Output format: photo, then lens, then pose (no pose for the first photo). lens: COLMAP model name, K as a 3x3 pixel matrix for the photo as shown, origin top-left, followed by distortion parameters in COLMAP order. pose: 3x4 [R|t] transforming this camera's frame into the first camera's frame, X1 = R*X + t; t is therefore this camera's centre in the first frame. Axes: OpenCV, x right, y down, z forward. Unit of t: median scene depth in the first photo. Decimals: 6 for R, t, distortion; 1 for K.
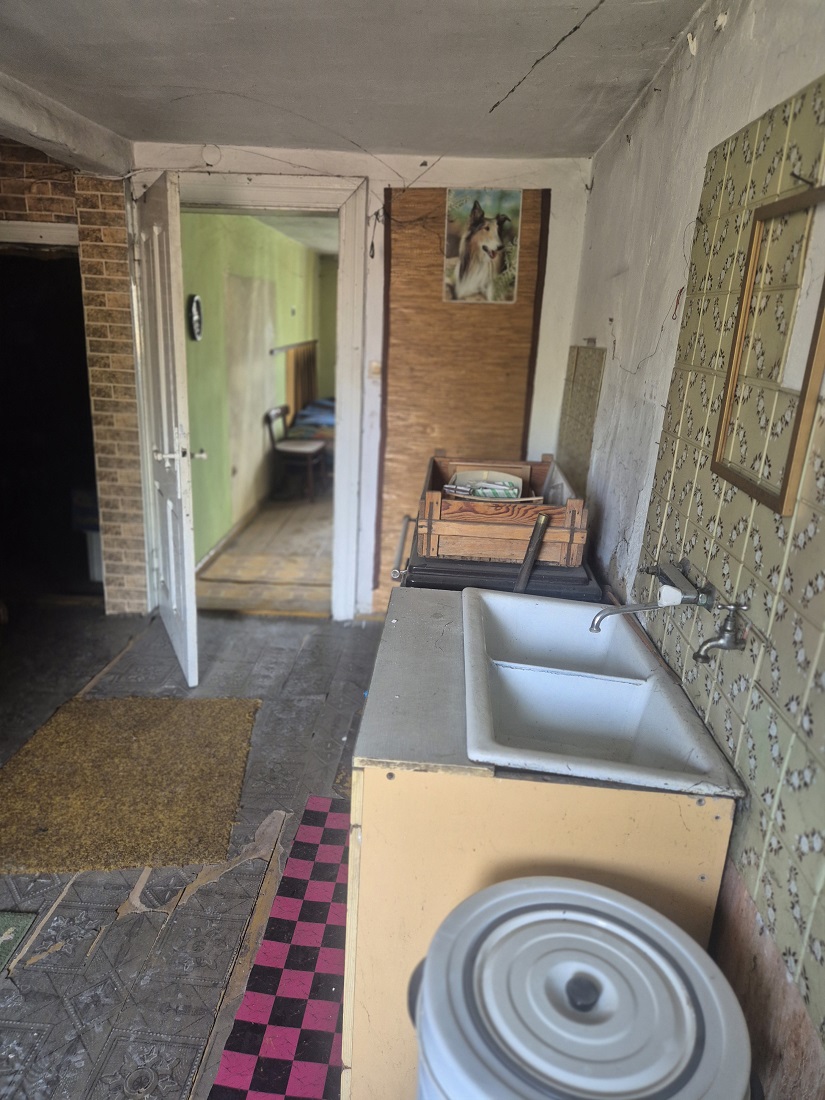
lens RADIAL K [[738.4, 0, 412.5], [0, 738.4, 550.0], [0, 0, 1]] dist [0.071845, -0.075967]
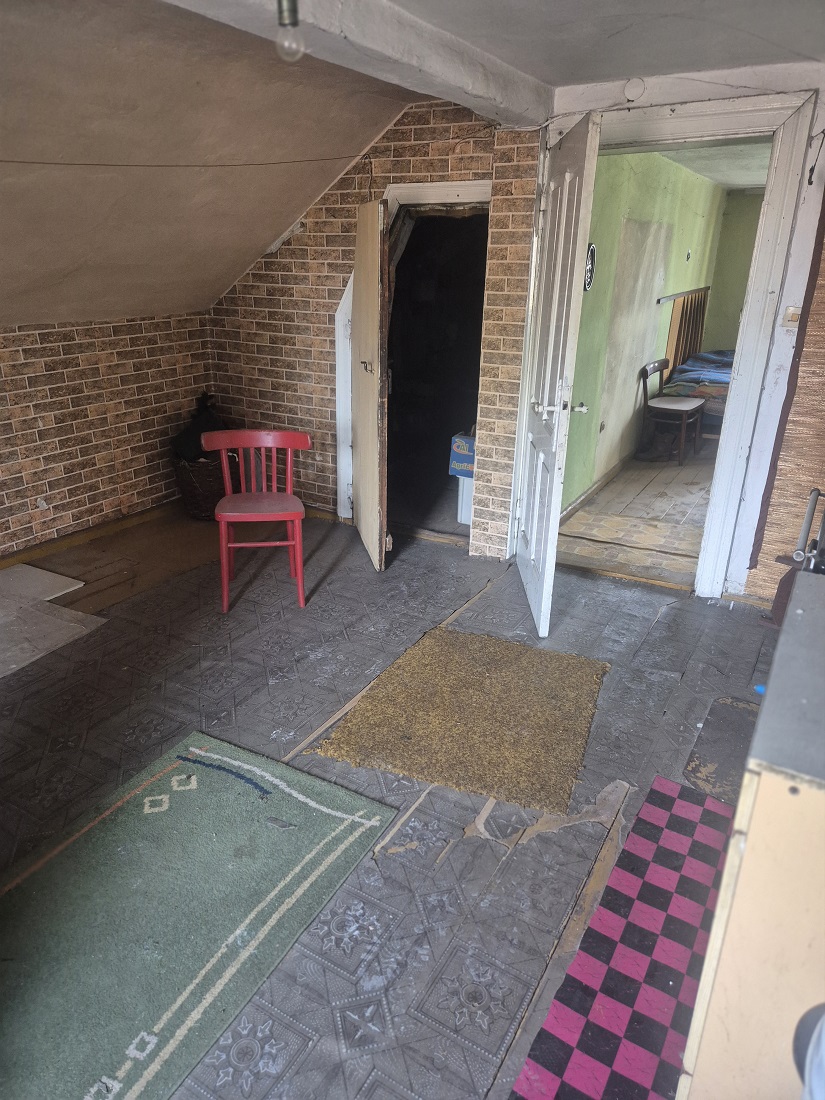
lens RADIAL K [[737.7, 0, 394.4], [0, 737.7, 548.1], [0, 0, 1]] dist [0.070084, -0.070556]
pose [[0.881053, 0.132205, -0.454167, -0.028437], [-0.106659, 0.990946, 0.081547, 0.001443], [0.460836, -0.023406, 0.887177, 0.007361]]
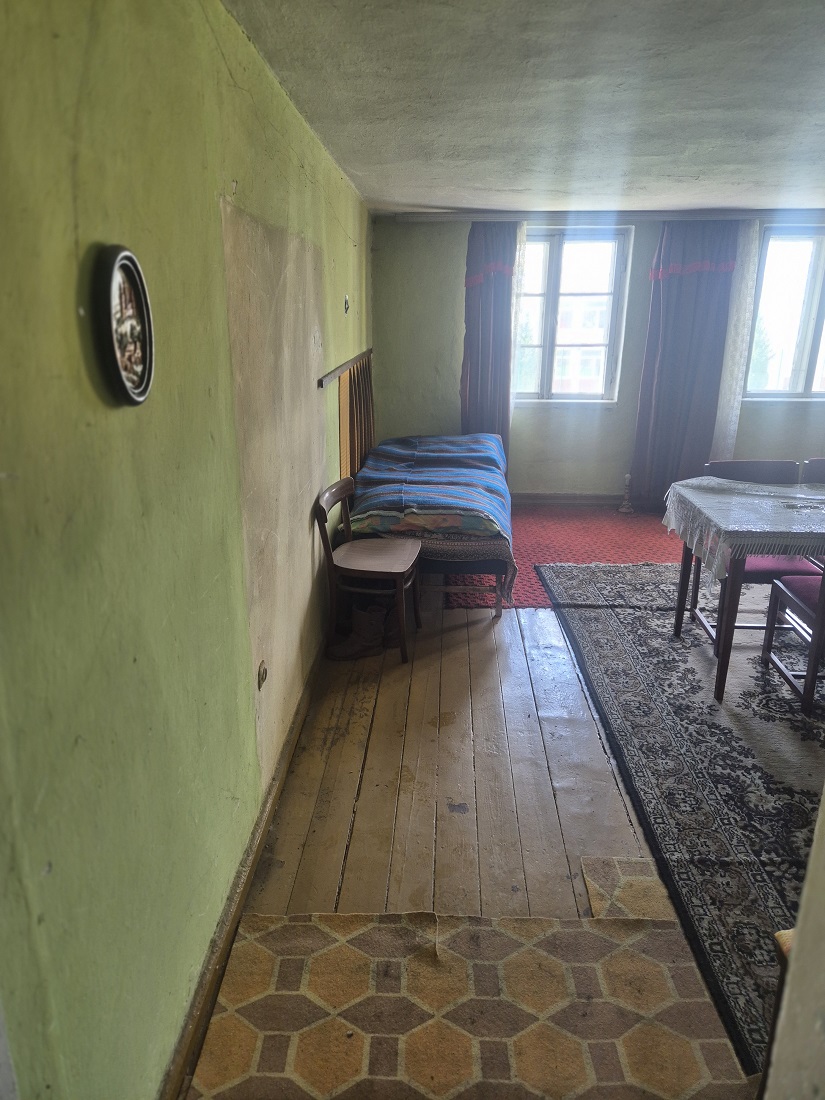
lens RADIAL K [[738.4, 0, 412.5], [0, 738.4, 550.0], [0, 0, 1]] dist [0.071845, -0.075967]
pose [[0.999117, -0.037889, -0.018130, -0.240429], [0.038013, 0.999256, 0.006571, -0.301464], [0.017868, -0.007255, 0.999814, 0.962411]]
